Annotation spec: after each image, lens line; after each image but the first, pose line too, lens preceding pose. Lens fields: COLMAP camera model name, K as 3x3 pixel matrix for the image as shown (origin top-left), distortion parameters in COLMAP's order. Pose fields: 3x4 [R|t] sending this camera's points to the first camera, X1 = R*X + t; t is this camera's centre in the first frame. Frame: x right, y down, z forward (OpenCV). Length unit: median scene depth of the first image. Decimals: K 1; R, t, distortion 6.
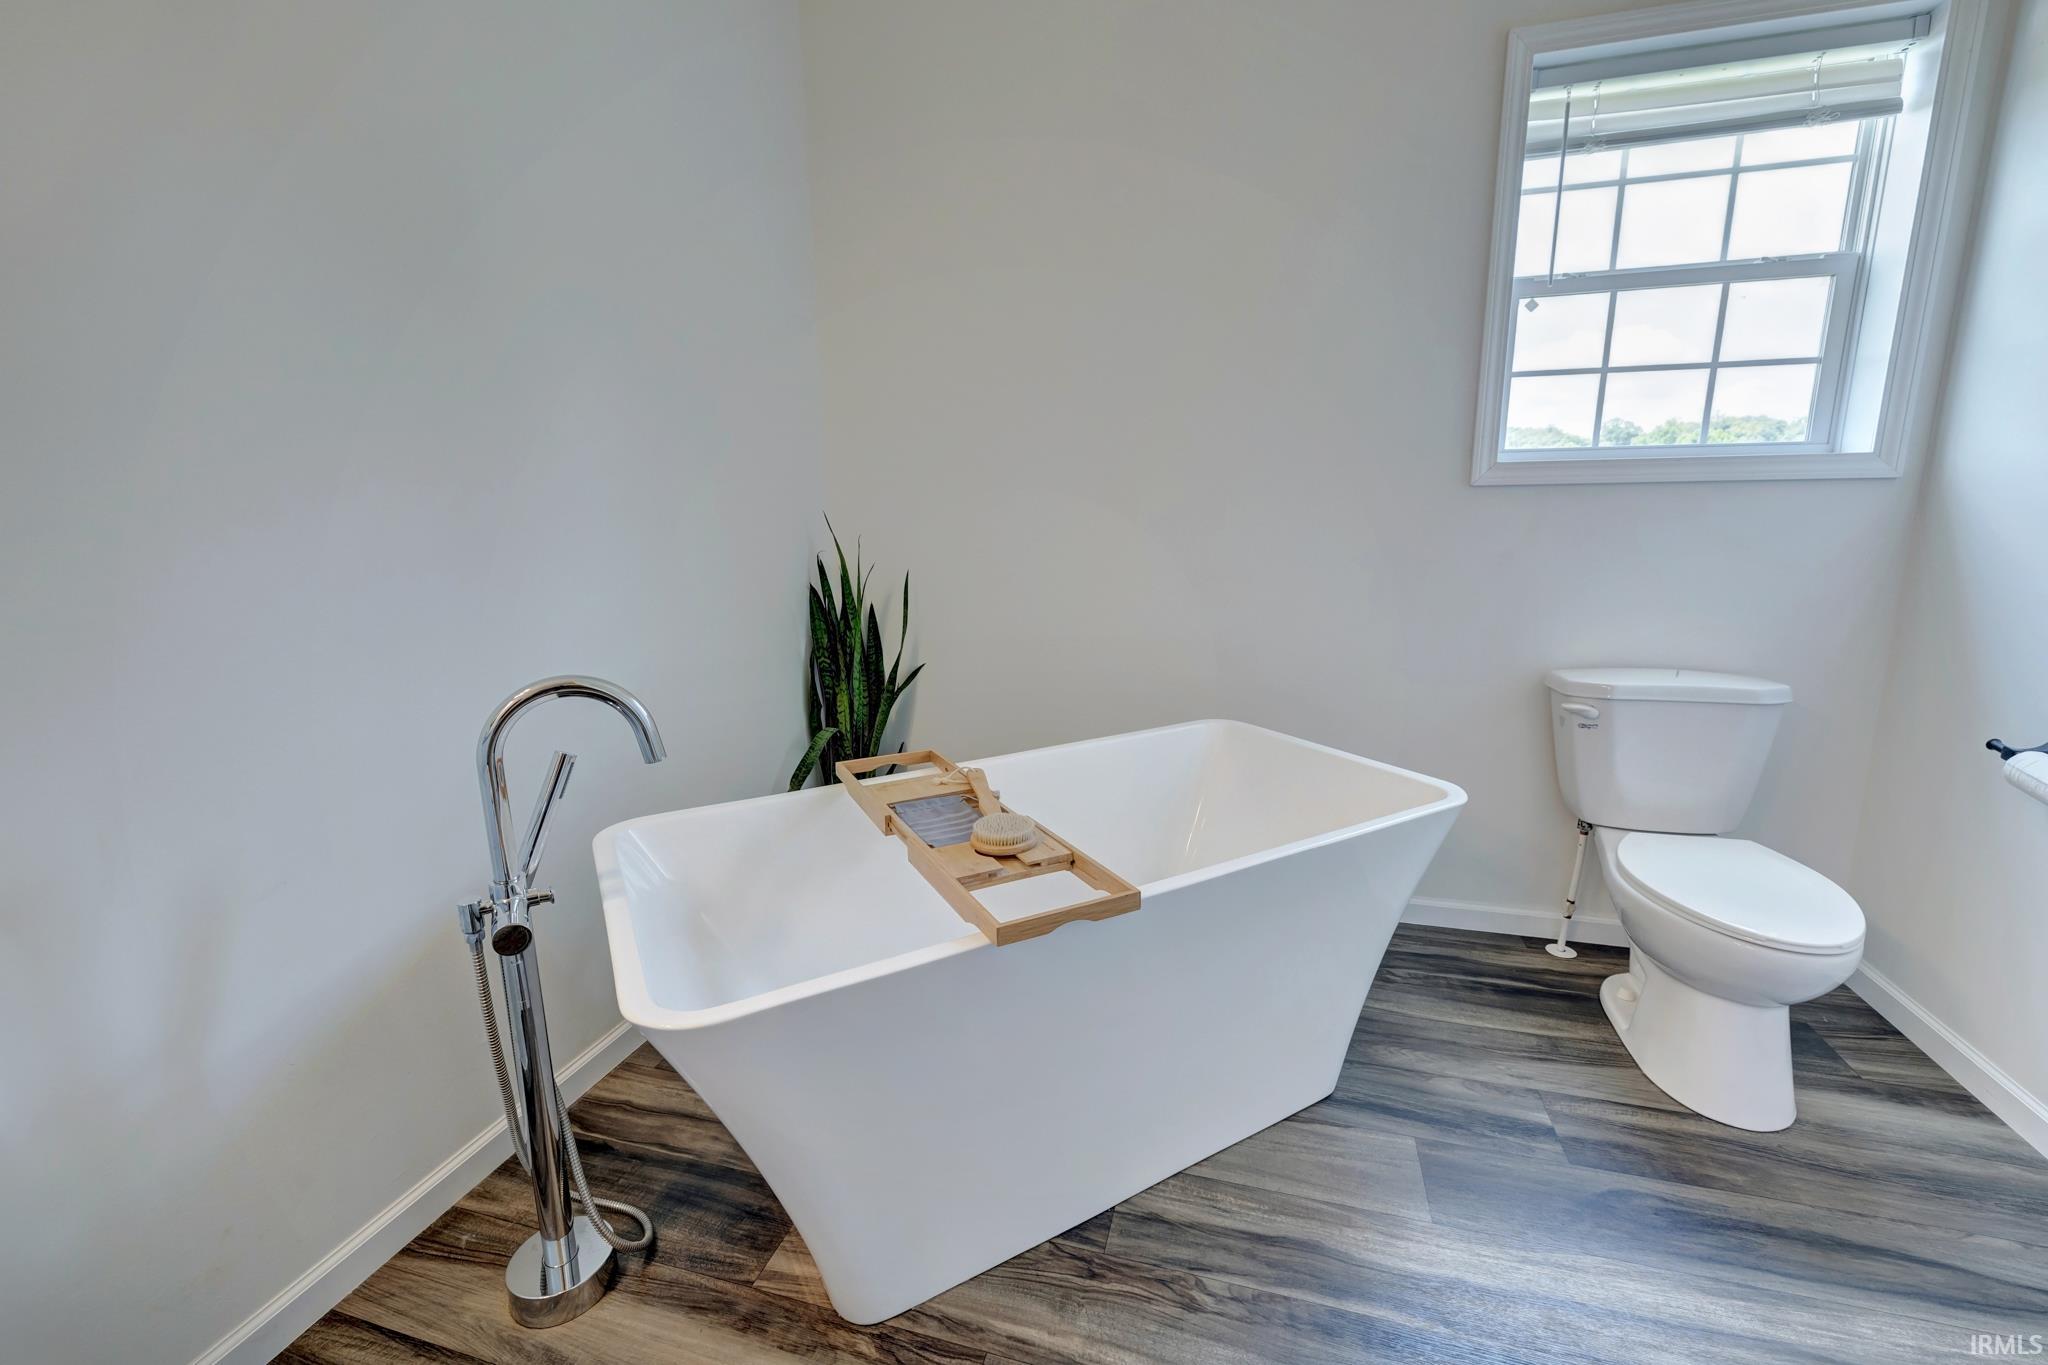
lens RADIAL K [[852.1, 0, 1024.0], [0, 852.1, 682.5], [0, 0, 1]] dist [0.022682, 0.000094]
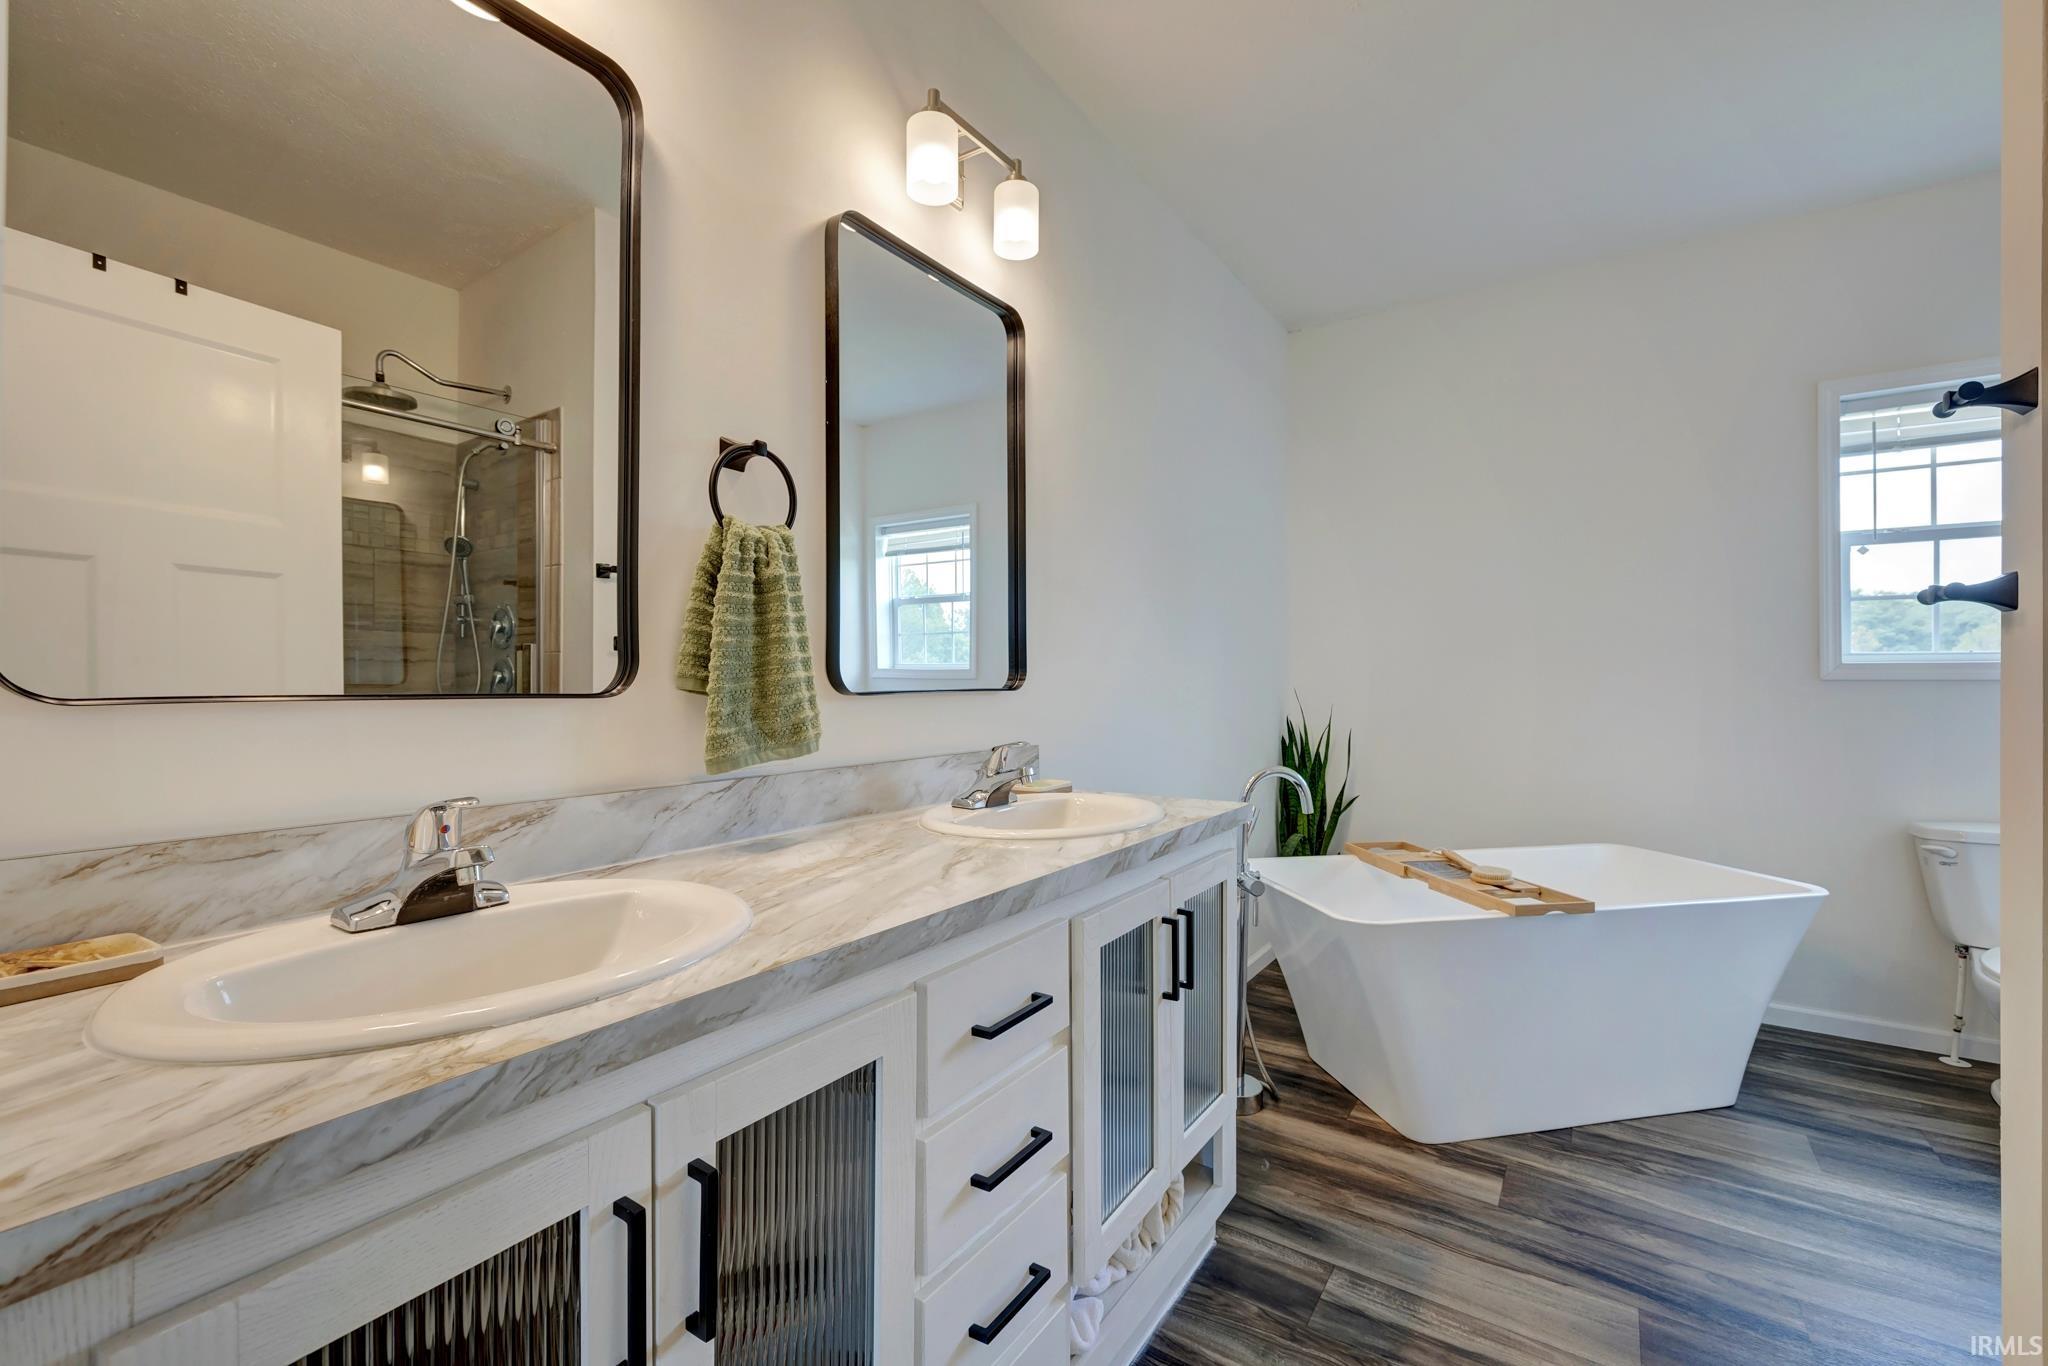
lens RADIAL K [[859.1, 0, 1031.7], [0, 859.1, 680.1], [0, 0, 1]] dist [0.007592, 0.000453]
pose [[0.953757, 0.014523, -0.300228, -0.266269], [-0.074394, 0.979161, -0.188970, 0.127065], [0.291227, 0.202566, 0.934962, -0.662688]]
